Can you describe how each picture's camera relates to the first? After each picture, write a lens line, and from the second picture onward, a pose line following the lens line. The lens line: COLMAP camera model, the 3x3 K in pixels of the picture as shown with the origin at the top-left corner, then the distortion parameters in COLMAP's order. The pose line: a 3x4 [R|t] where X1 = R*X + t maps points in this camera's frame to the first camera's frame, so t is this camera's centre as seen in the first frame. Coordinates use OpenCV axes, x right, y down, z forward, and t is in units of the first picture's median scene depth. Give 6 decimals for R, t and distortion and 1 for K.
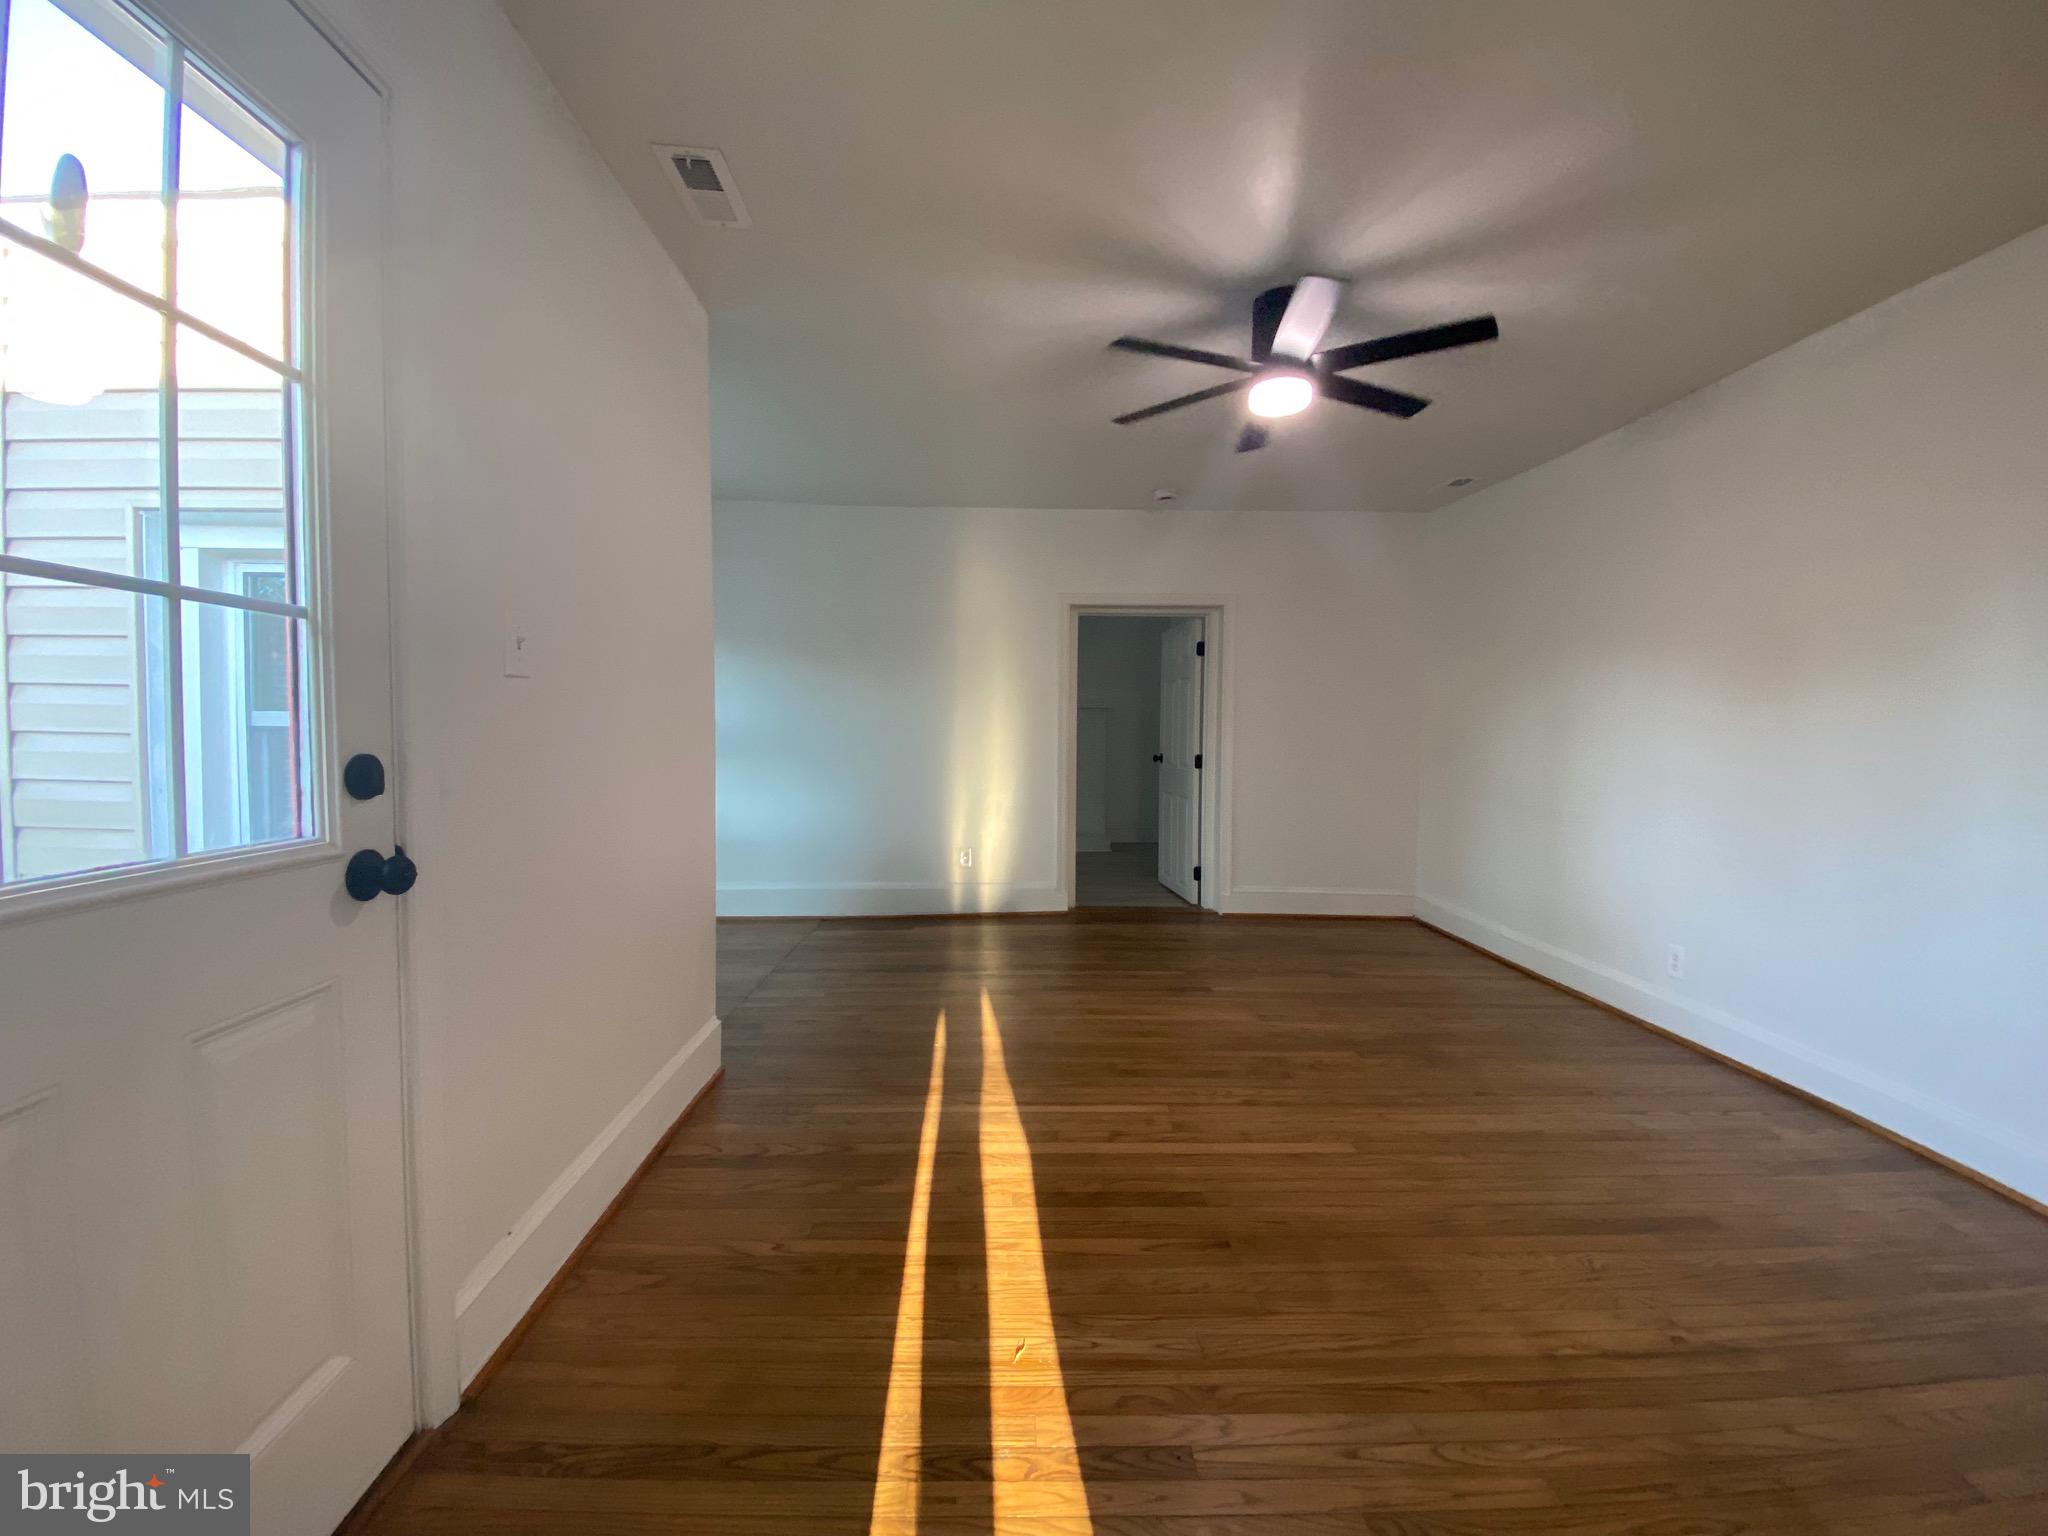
lens RADIAL K [[826.0, 0, 1028.3], [0, 826.0, 753.4], [0, 0, 1]] dist [0.034942, -0.028614]
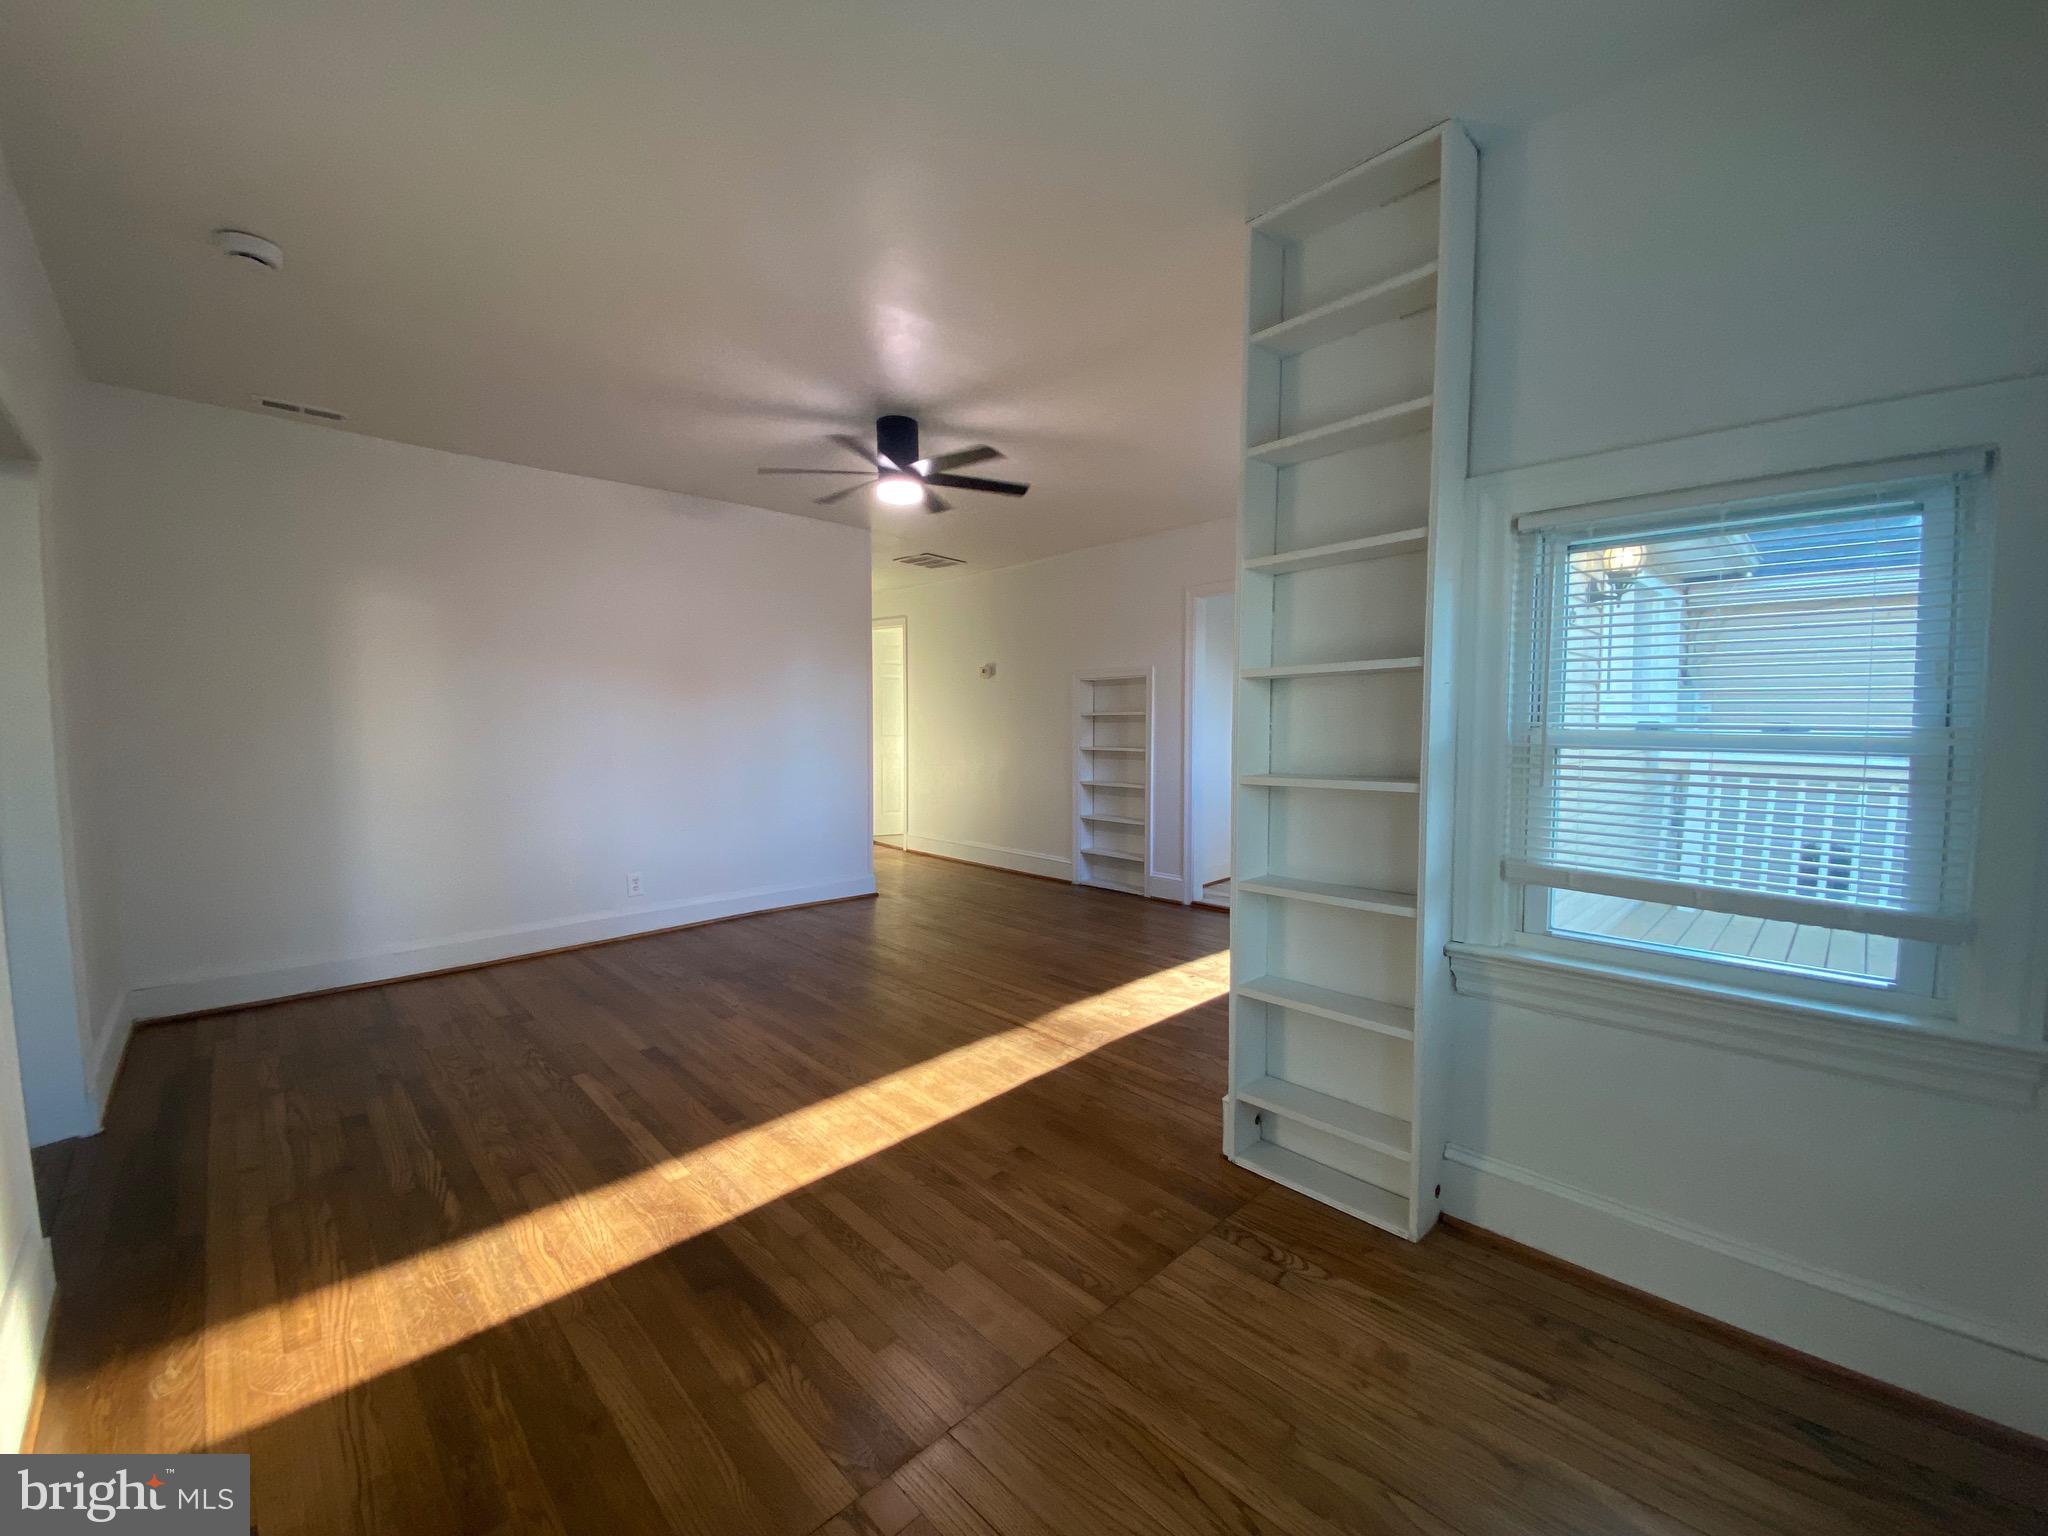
lens RADIAL K [[826.0, 0, 1028.3], [0, 826.0, 753.4], [0, 0, 1]] dist [0.034942, -0.028614]
pose [[-0.669490, -0.045725, 0.741413, -1.011406], [0.018454, 0.996772, 0.078137, -0.101752], [-0.742592, 0.065994, -0.666485, 2.014461]]
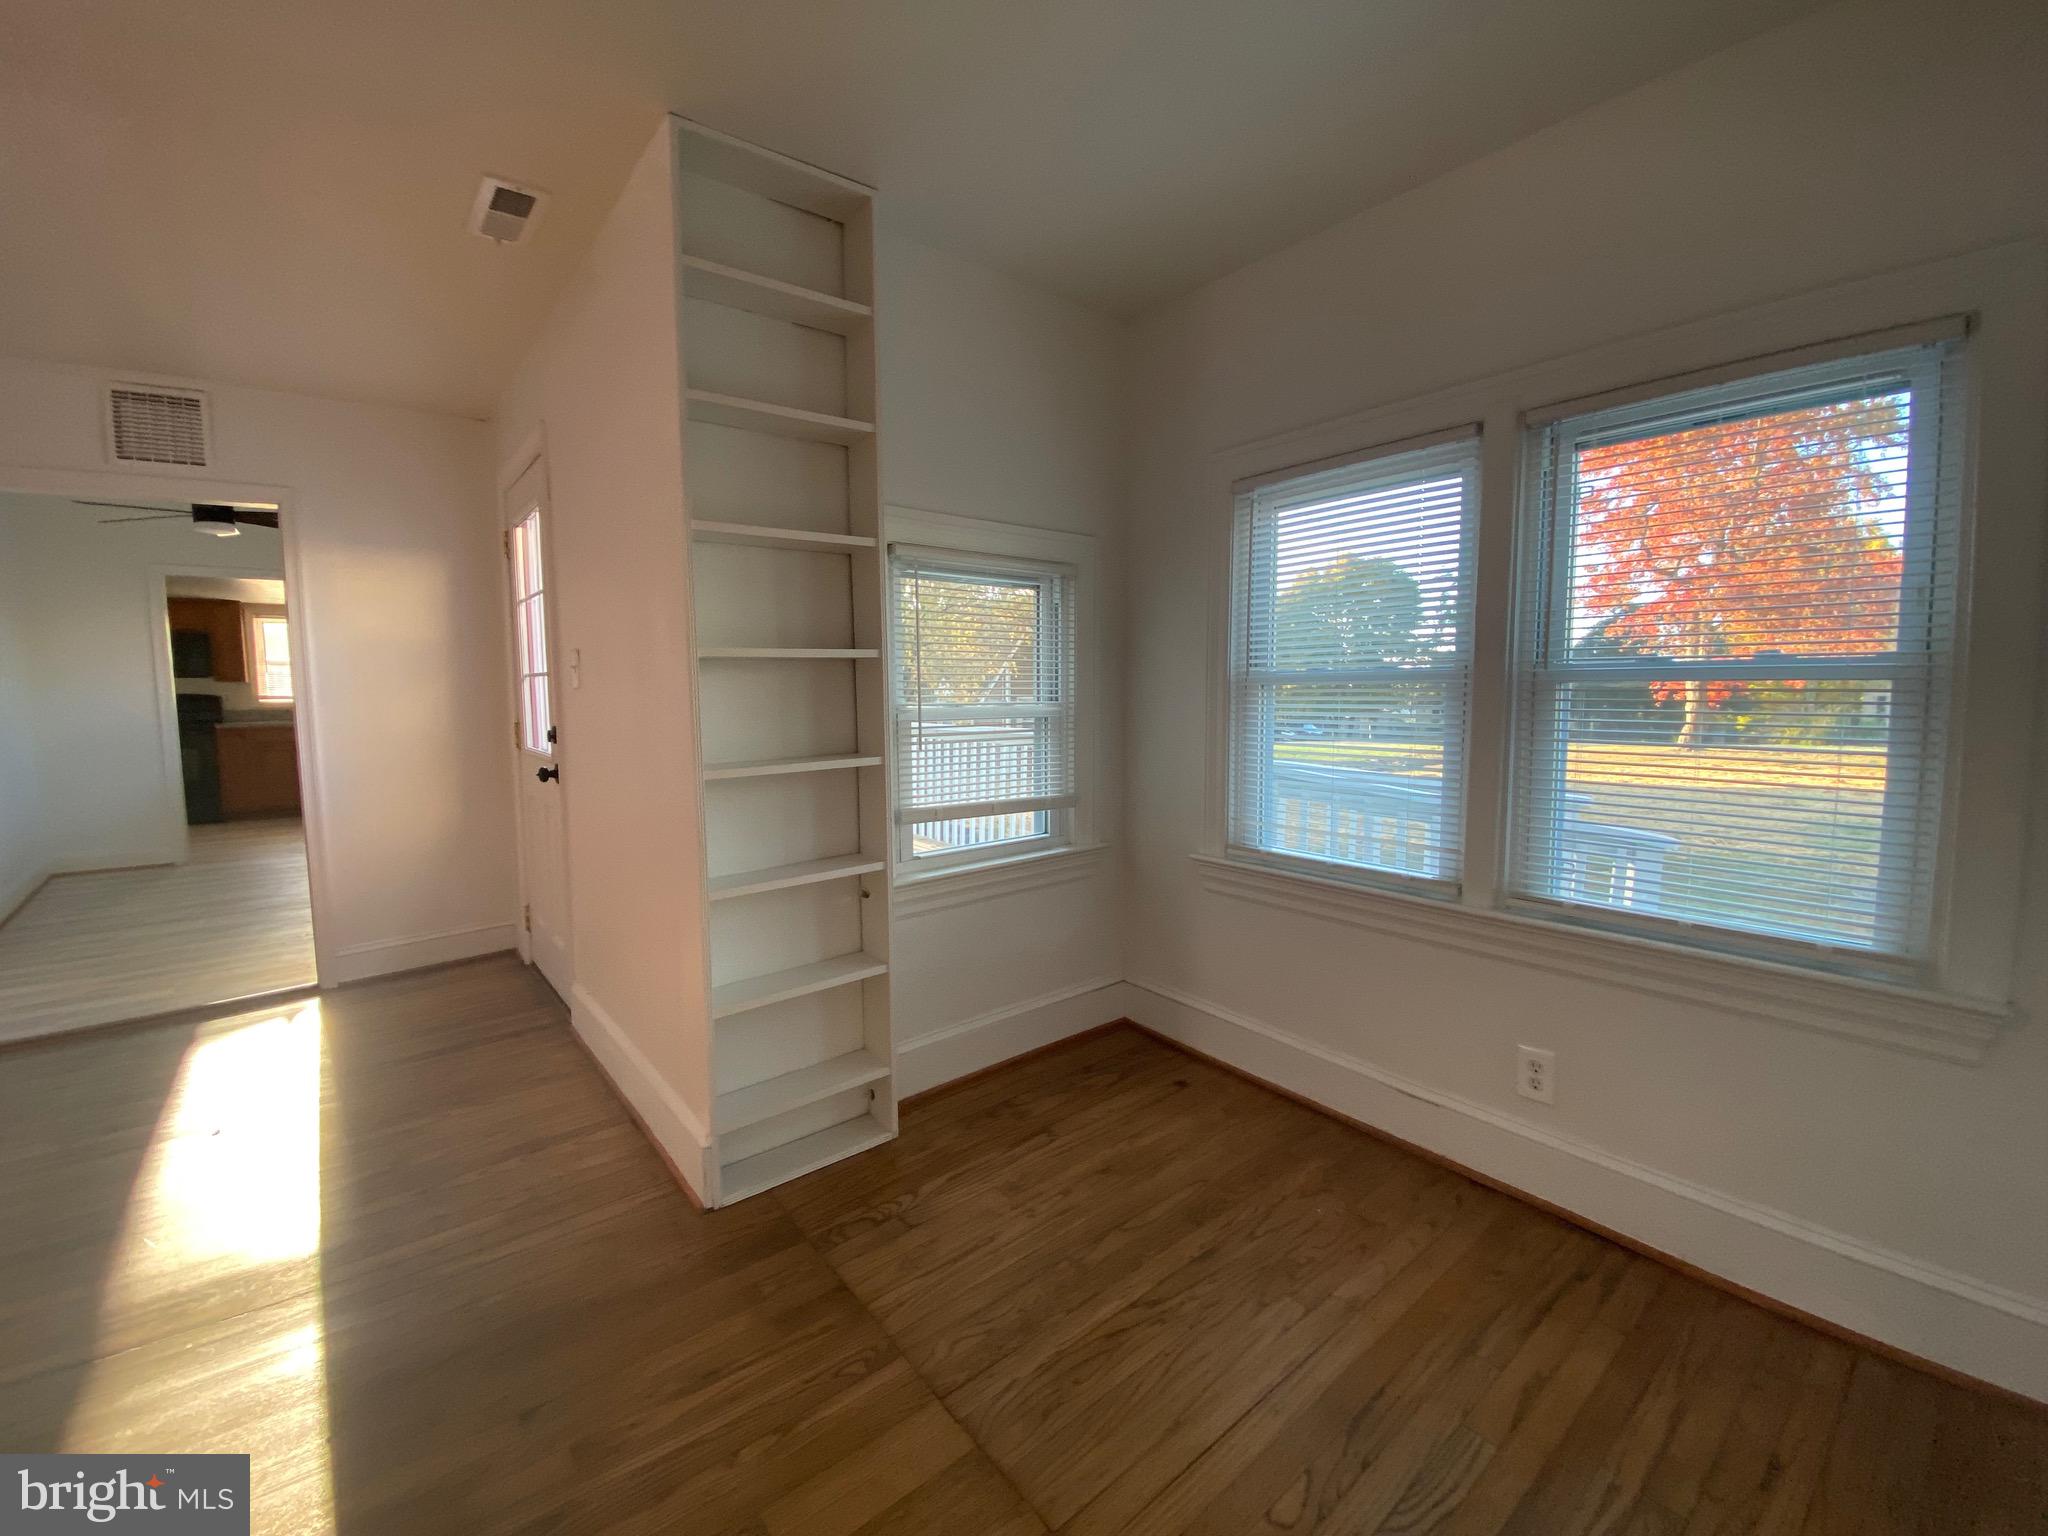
lens RADIAL K [[826.8, 0, 1017.6], [0, 826.8, 730.6], [0, 0, 1]] dist [-0.000211, -0.016804]
pose [[-0.805032, 0.034513, -0.592227, -0.242470], [-0.019982, 0.996162, 0.085215, -0.117791], [0.592895, 0.080435, -0.801252, 2.048831]]
